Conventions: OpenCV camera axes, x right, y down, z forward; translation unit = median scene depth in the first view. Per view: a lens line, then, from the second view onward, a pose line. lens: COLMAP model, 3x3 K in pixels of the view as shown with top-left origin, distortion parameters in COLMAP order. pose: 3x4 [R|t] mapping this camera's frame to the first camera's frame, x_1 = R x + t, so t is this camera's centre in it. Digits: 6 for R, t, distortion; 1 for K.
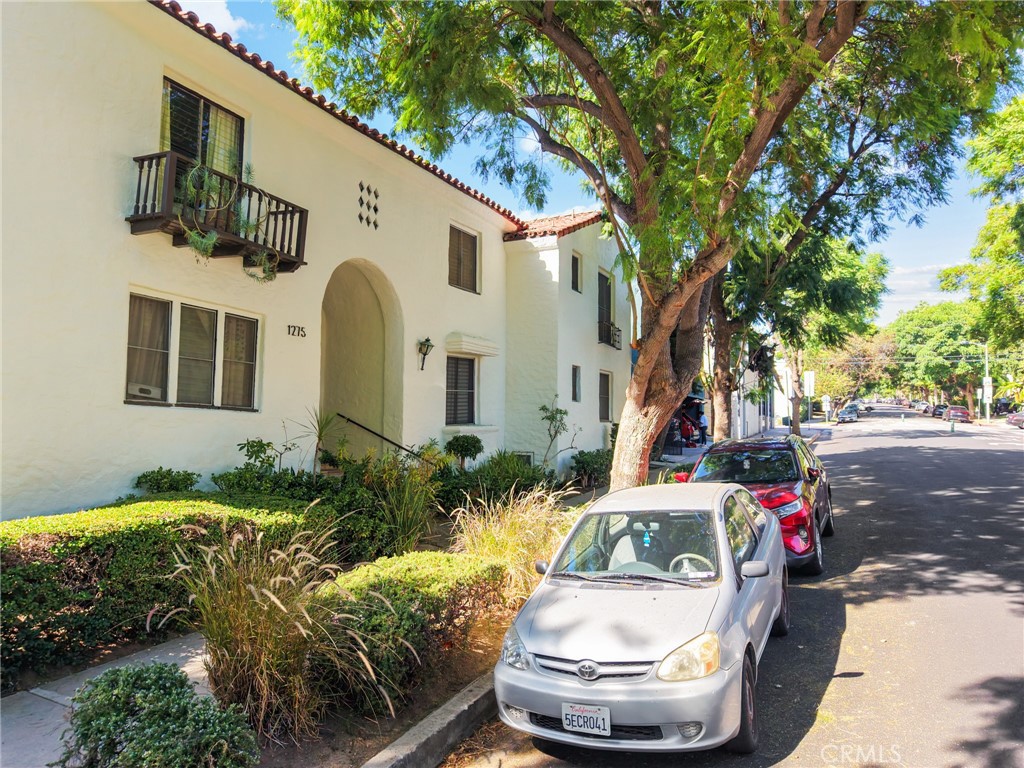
lens RADIAL K [[701.1, 0, 512.0], [0, 701.1, 384.0], [0, 0, 1]] dist [0.013399, -0.001990]
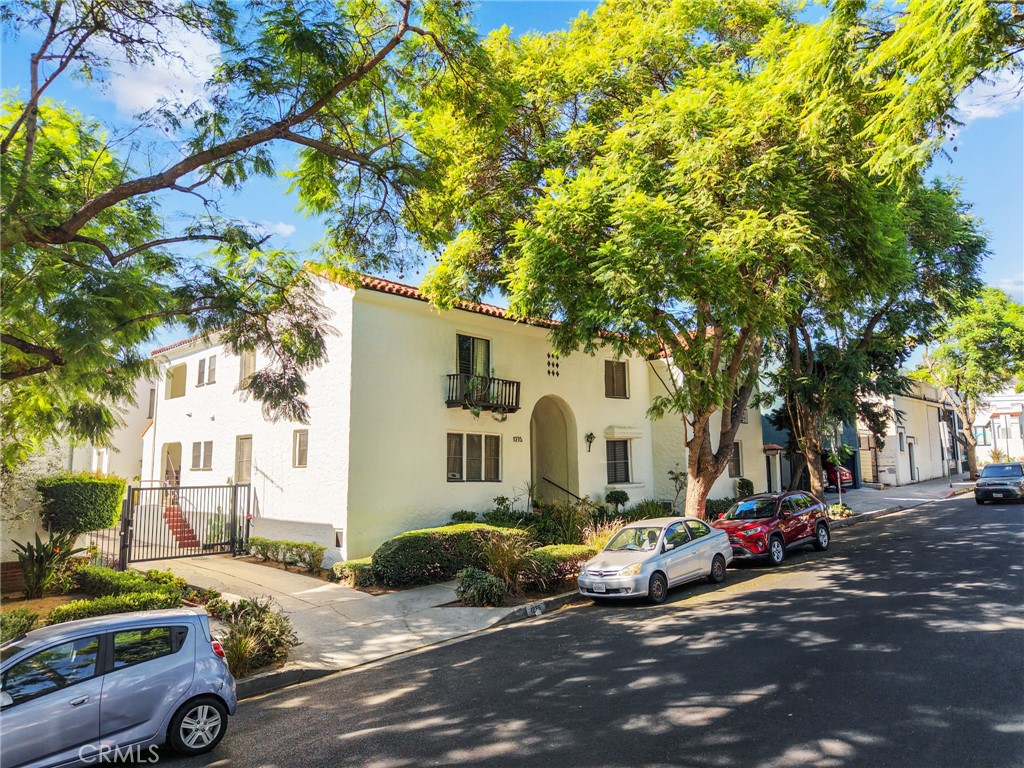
lens RADIAL K [[695.9, 0, 512.0], [0, 695.9, 384.0], [0, 0, 1]] dist [0.259286, -0.000361]
pose [[0.945810, -0.062504, -0.318649, 0.336463], [0.043377, 0.996824, -0.066779, -0.107649], [0.321811, 0.049338, 0.945518, -0.934355]]
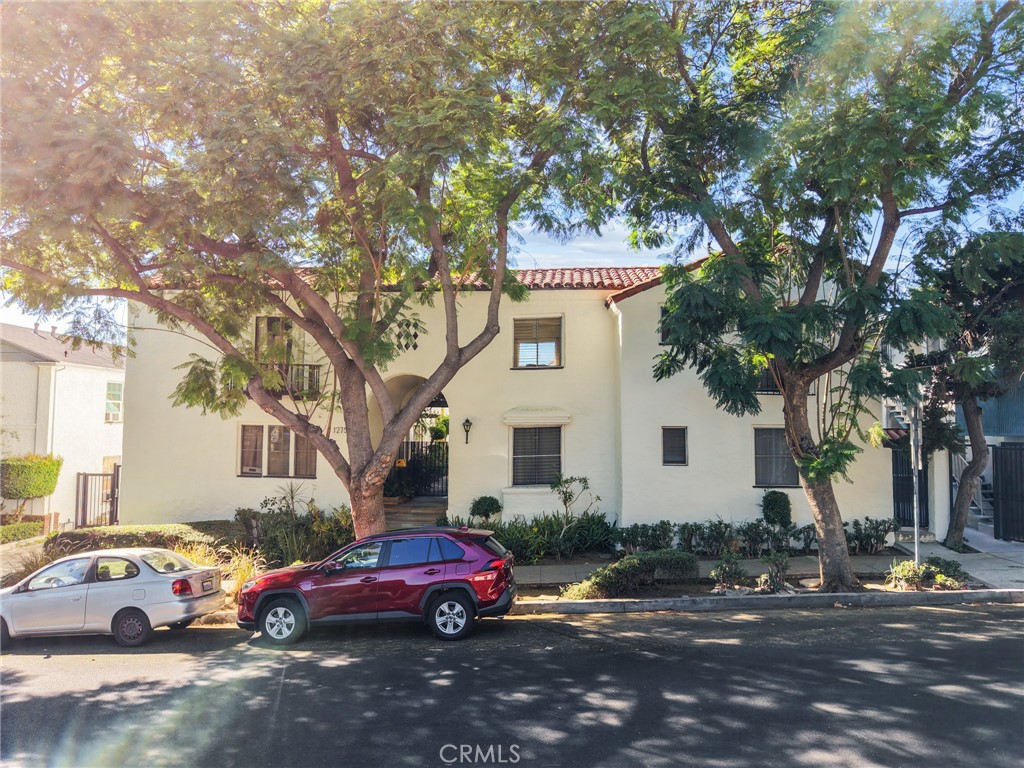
lens RADIAL K [[701.1, 0, 512.0], [0, 701.1, 384.0], [0, 0, 1]] dist [0.013399, -0.001990]
pose [[0.427088, -0.052867, -0.902663, 1.499275], [0.060545, 0.997721, -0.029788, -0.119542], [0.902181, -0.041930, 0.429316, 0.700329]]
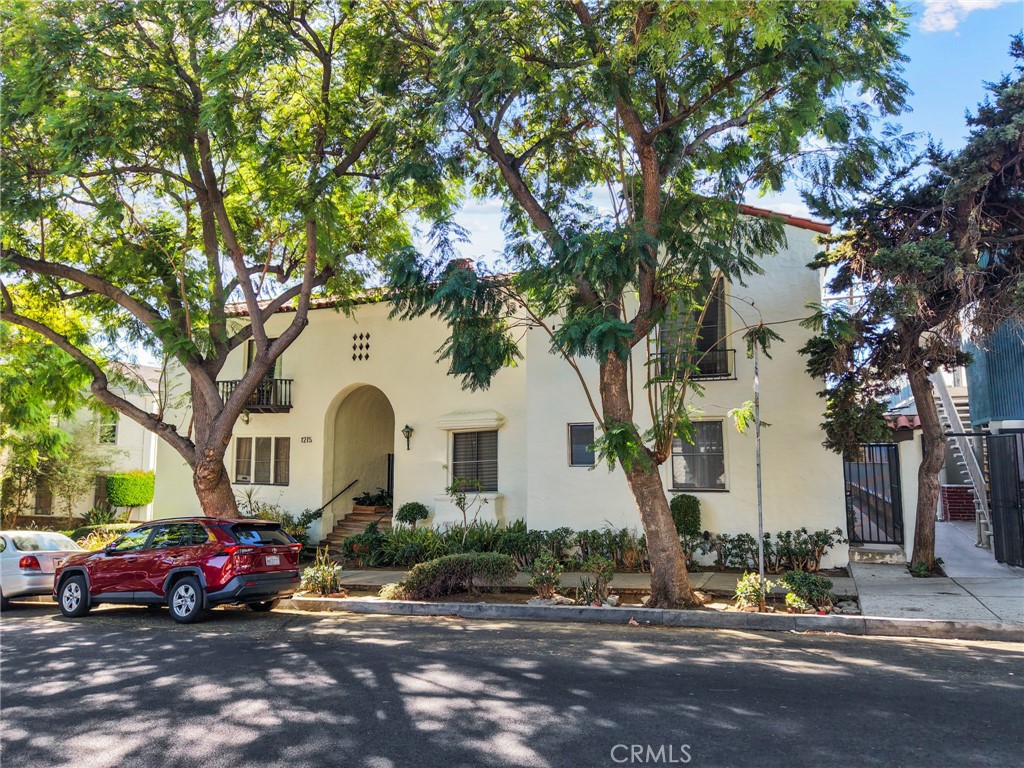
lens RADIAL K [[701.1, 0, 512.0], [0, 701.1, 384.0], [0, 0, 1]] dist [0.013399, -0.001990]
pose [[0.068007, -0.115461, -0.990981, 1.631649], [0.078589, 0.990814, -0.110048, 0.023123], [0.994585, -0.070397, 0.076456, 1.495682]]
